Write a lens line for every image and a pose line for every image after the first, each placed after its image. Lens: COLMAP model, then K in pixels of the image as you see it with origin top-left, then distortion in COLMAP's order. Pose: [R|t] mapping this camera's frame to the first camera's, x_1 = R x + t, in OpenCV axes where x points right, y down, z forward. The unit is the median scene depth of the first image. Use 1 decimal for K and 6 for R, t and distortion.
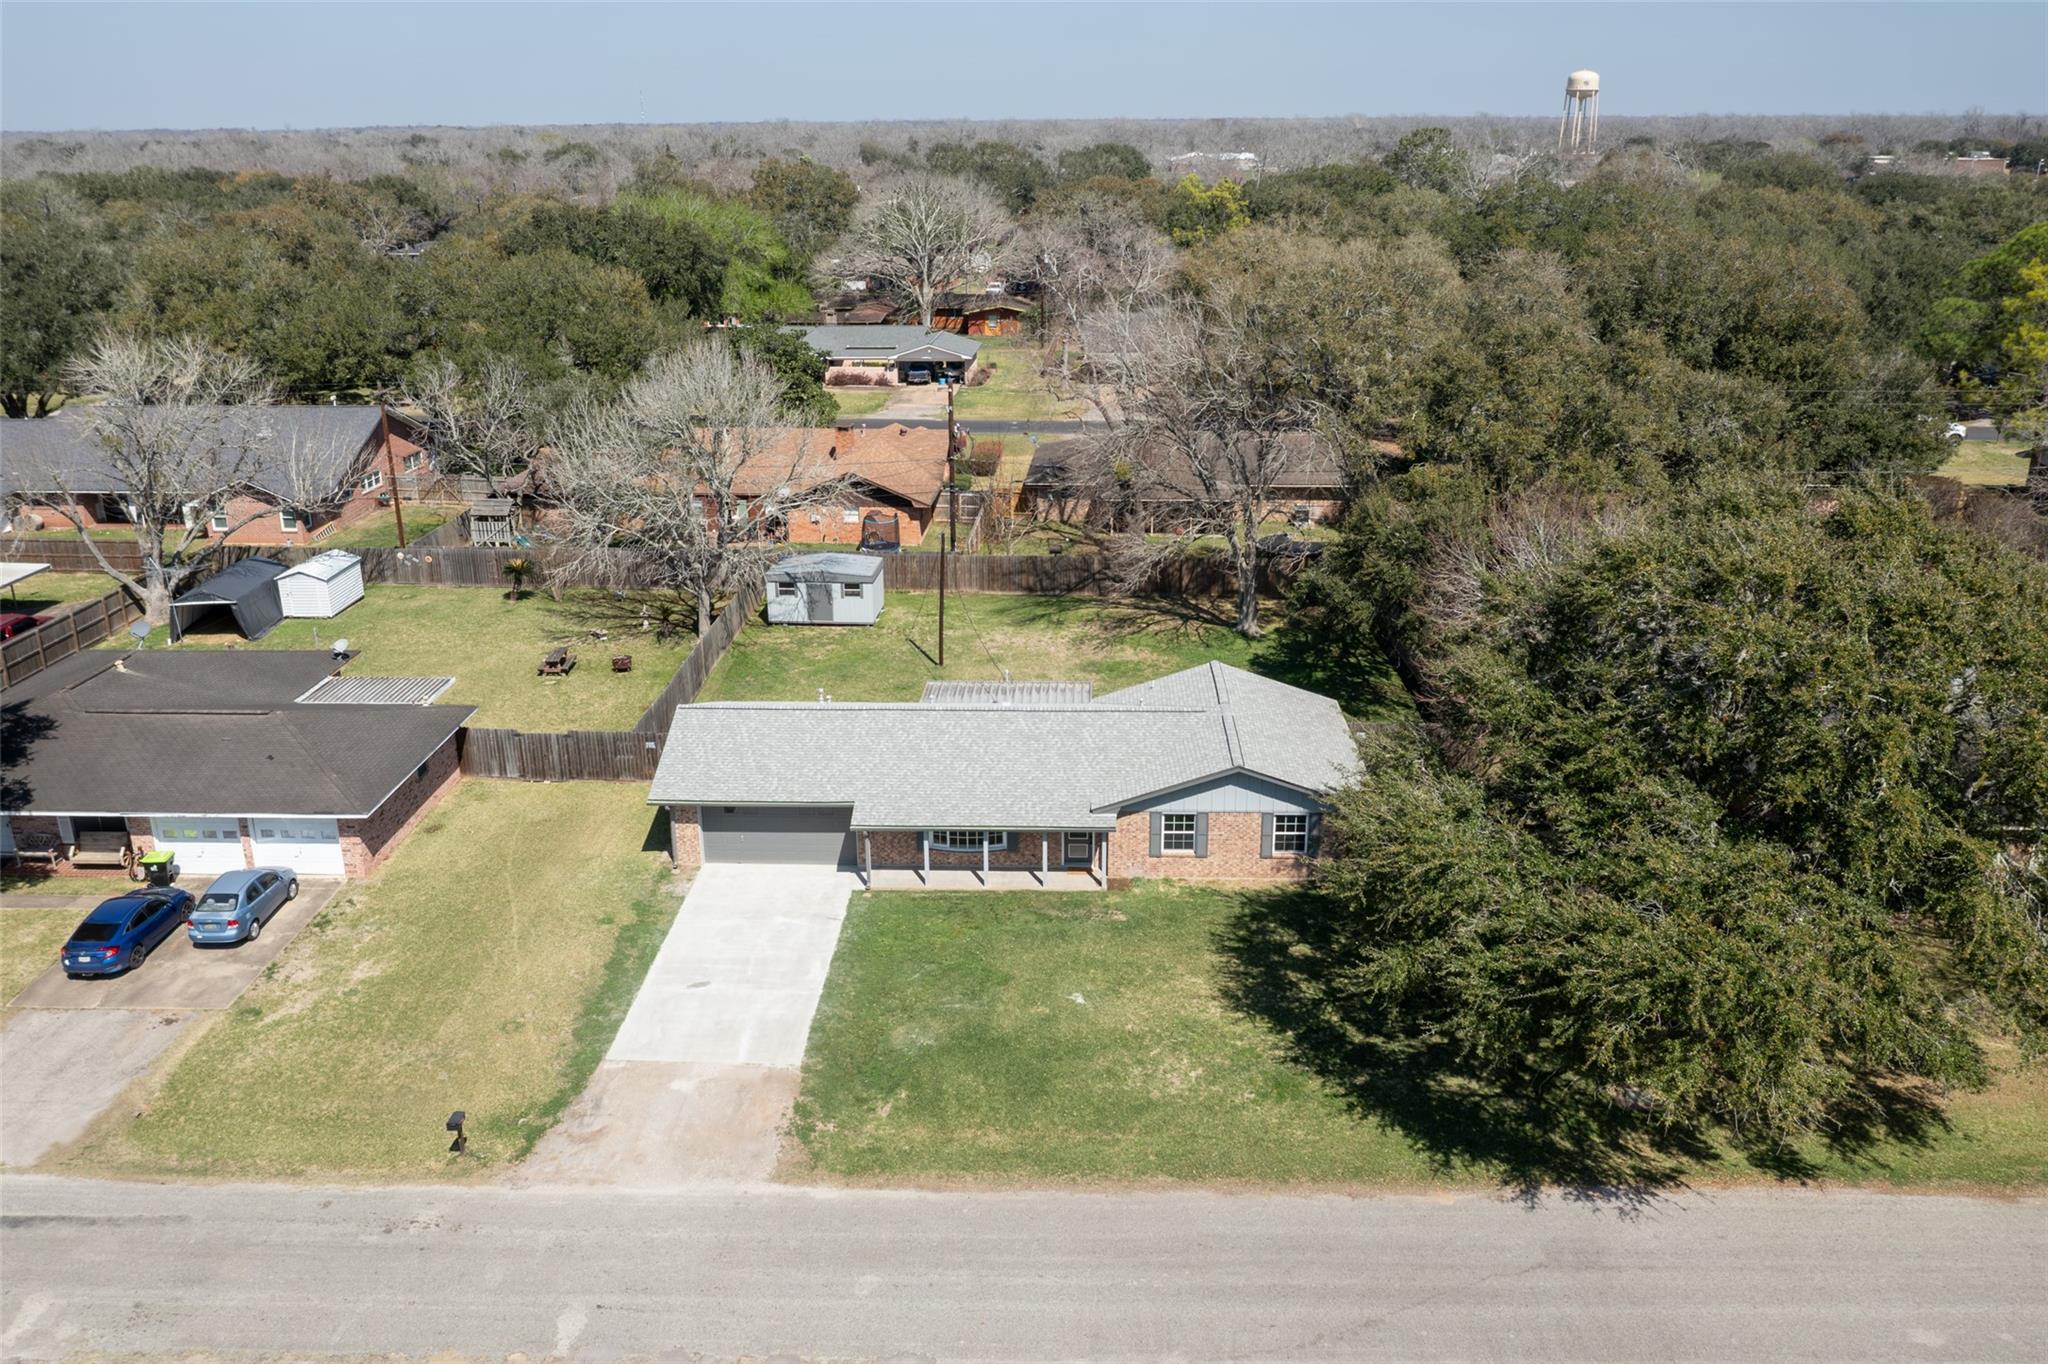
lens RADIAL K [[1603.5, 0, 1024.0], [0, 1603.5, 682.0], [0, 0, 1]] dist [-0.005869, -0.003762]
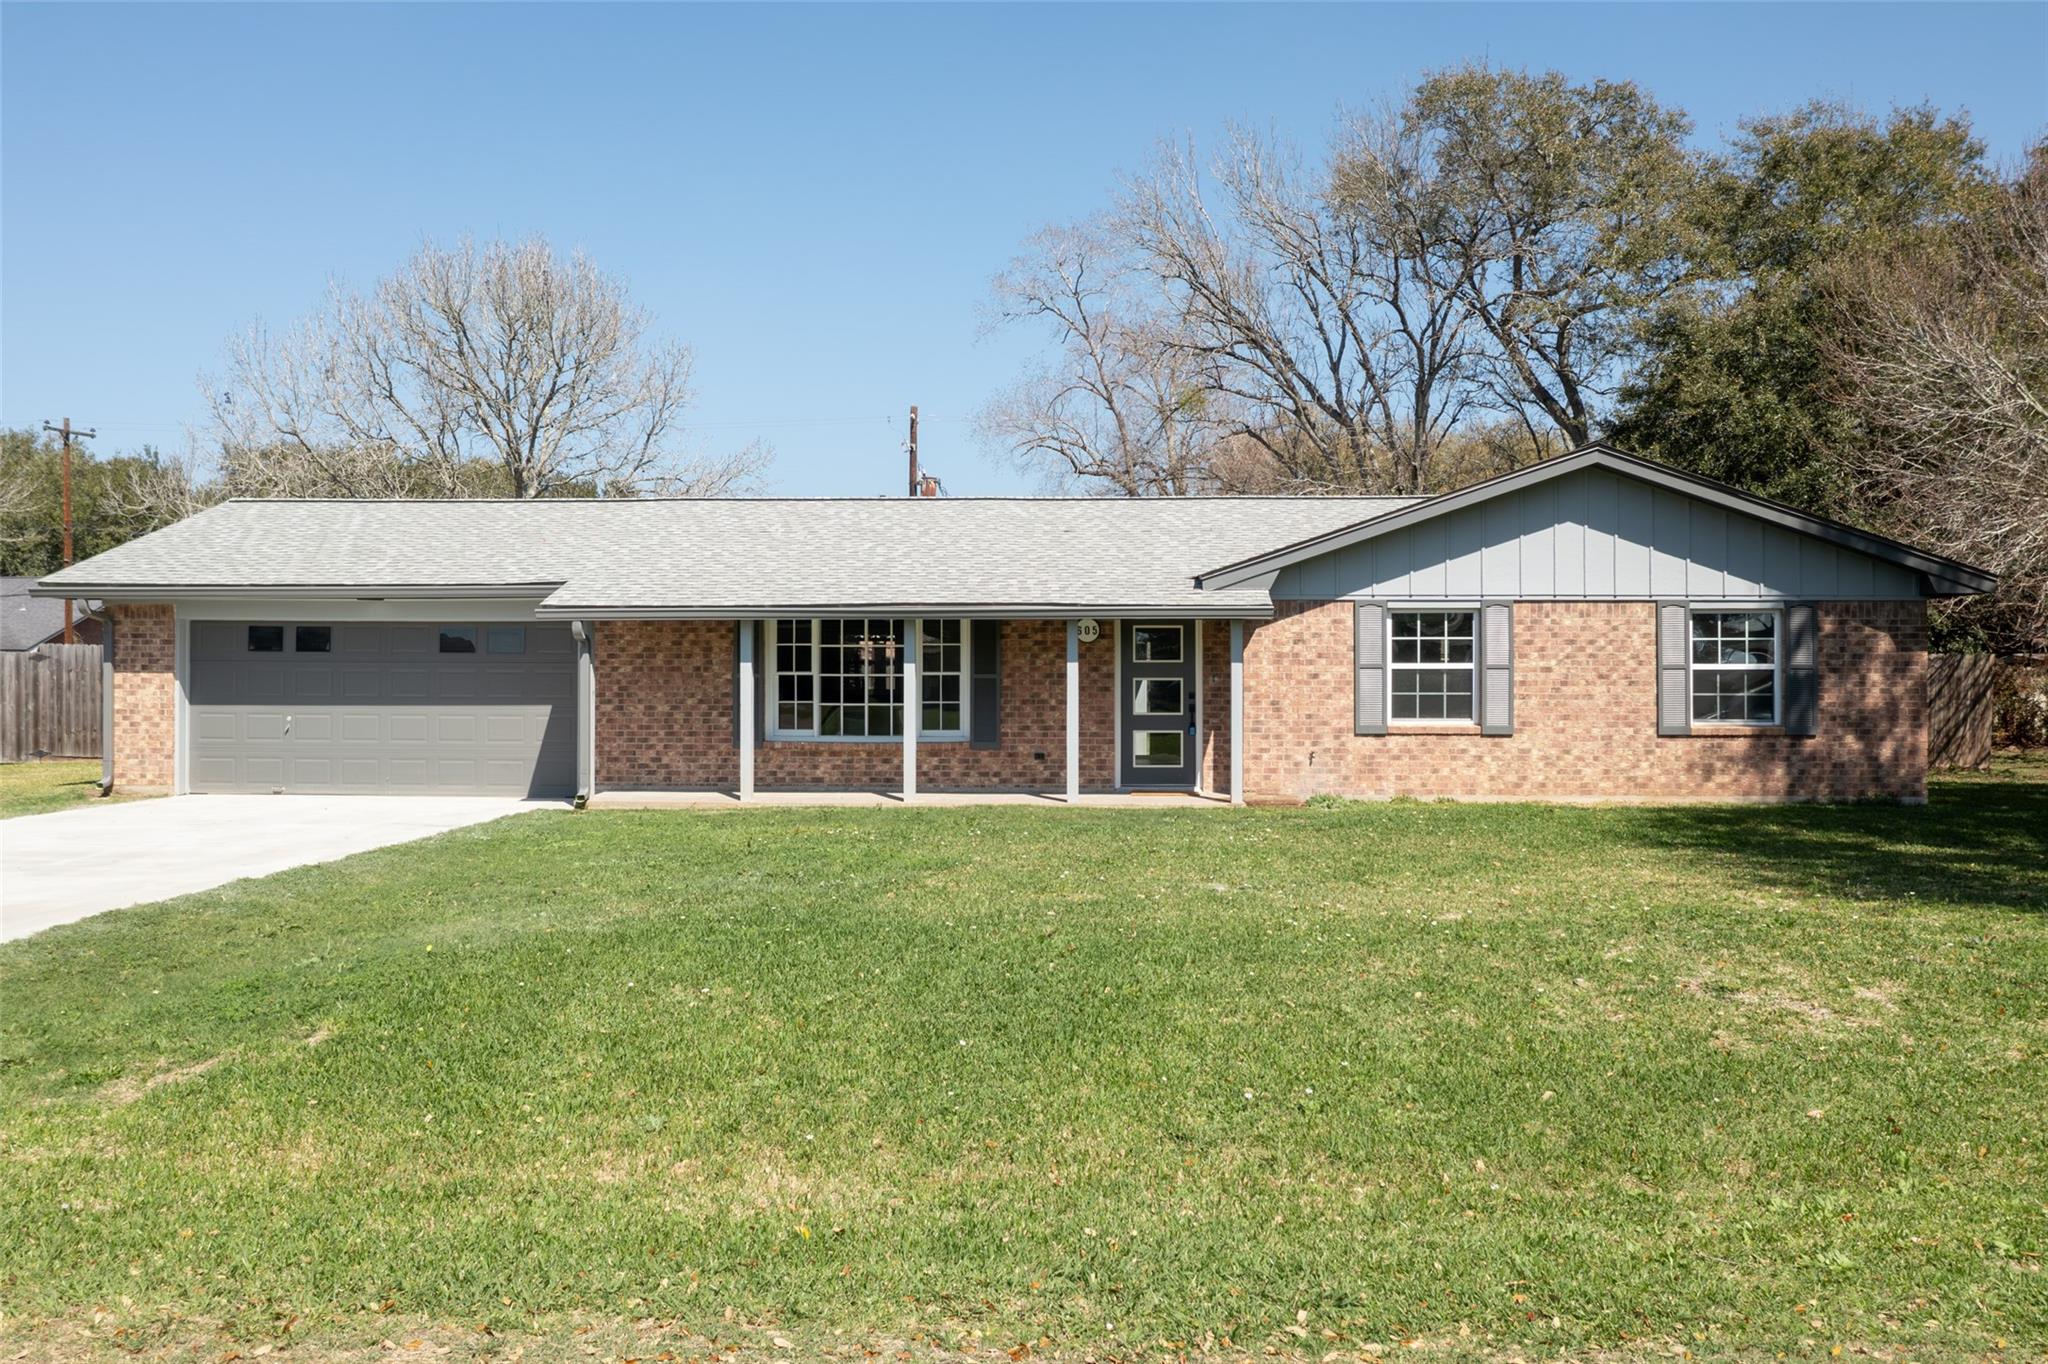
lens RADIAL K [[1603.5, 0, 1024.0], [0, 1603.5, 682.0], [0, 0, 1]] dist [-0.005869, -0.003762]
pose [[0.999987, 0.005045, -0.000934, 0.001993], [-0.005073, 0.945211, -0.326420, 0.219562], [-0.000764, 0.326420, 0.945224, 0.649246]]
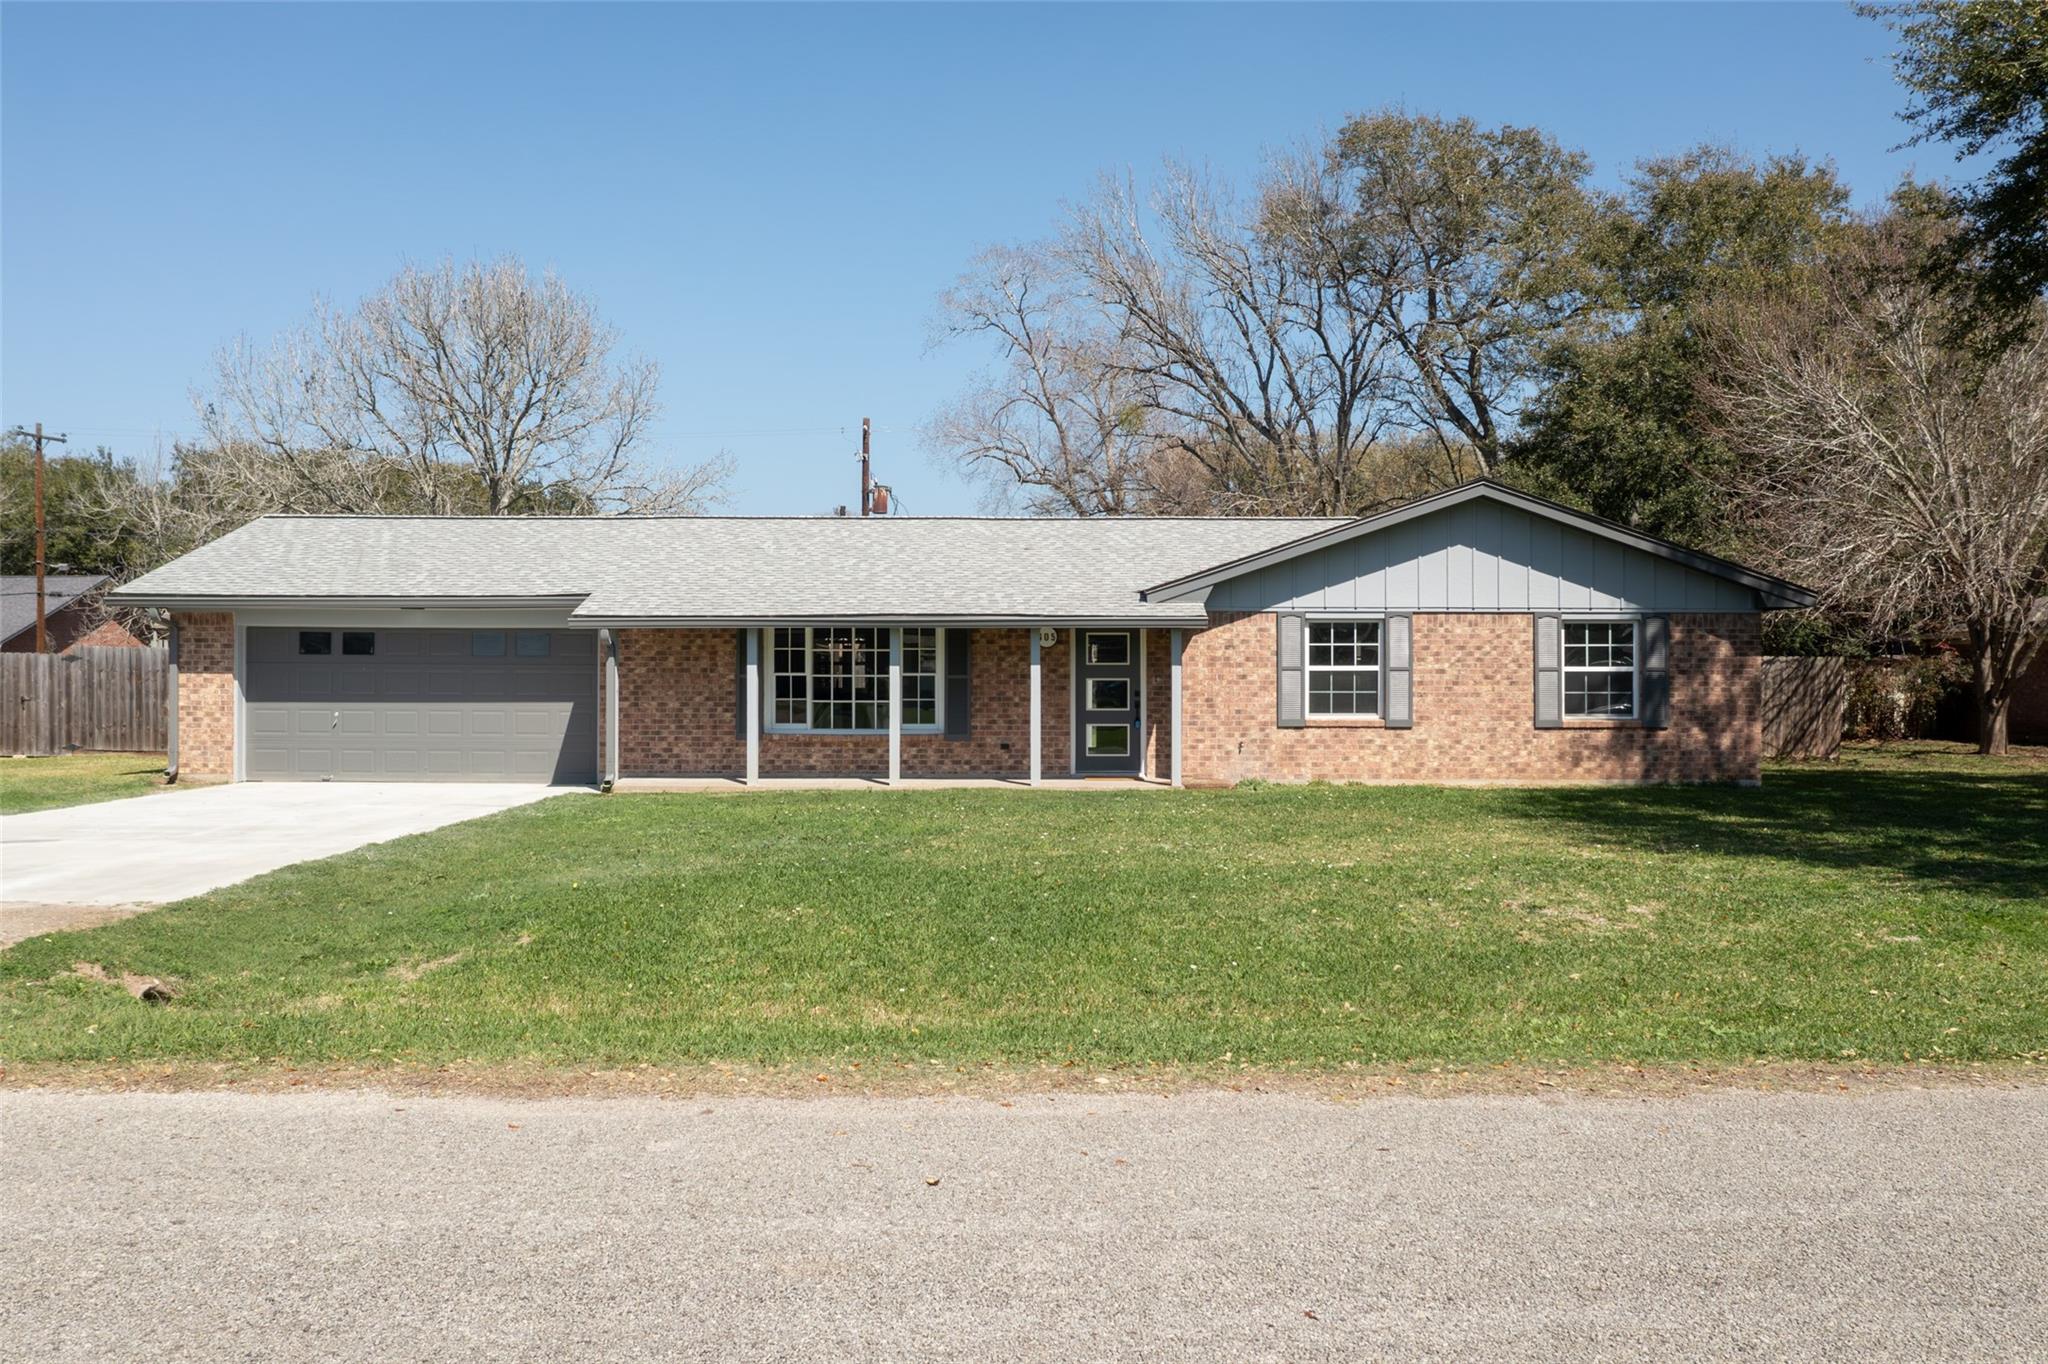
lens RADIAL K [[1603.5, 0, 1024.0], [0, 1603.5, 682.0], [0, 0, 1]] dist [-0.005869, -0.003762]
pose [[0.999163, 0.005272, 0.040554, -0.007353], [0.008203, 0.945657, -0.325064, 0.237631], [-0.040064, 0.325124, 0.944822, 0.595341]]
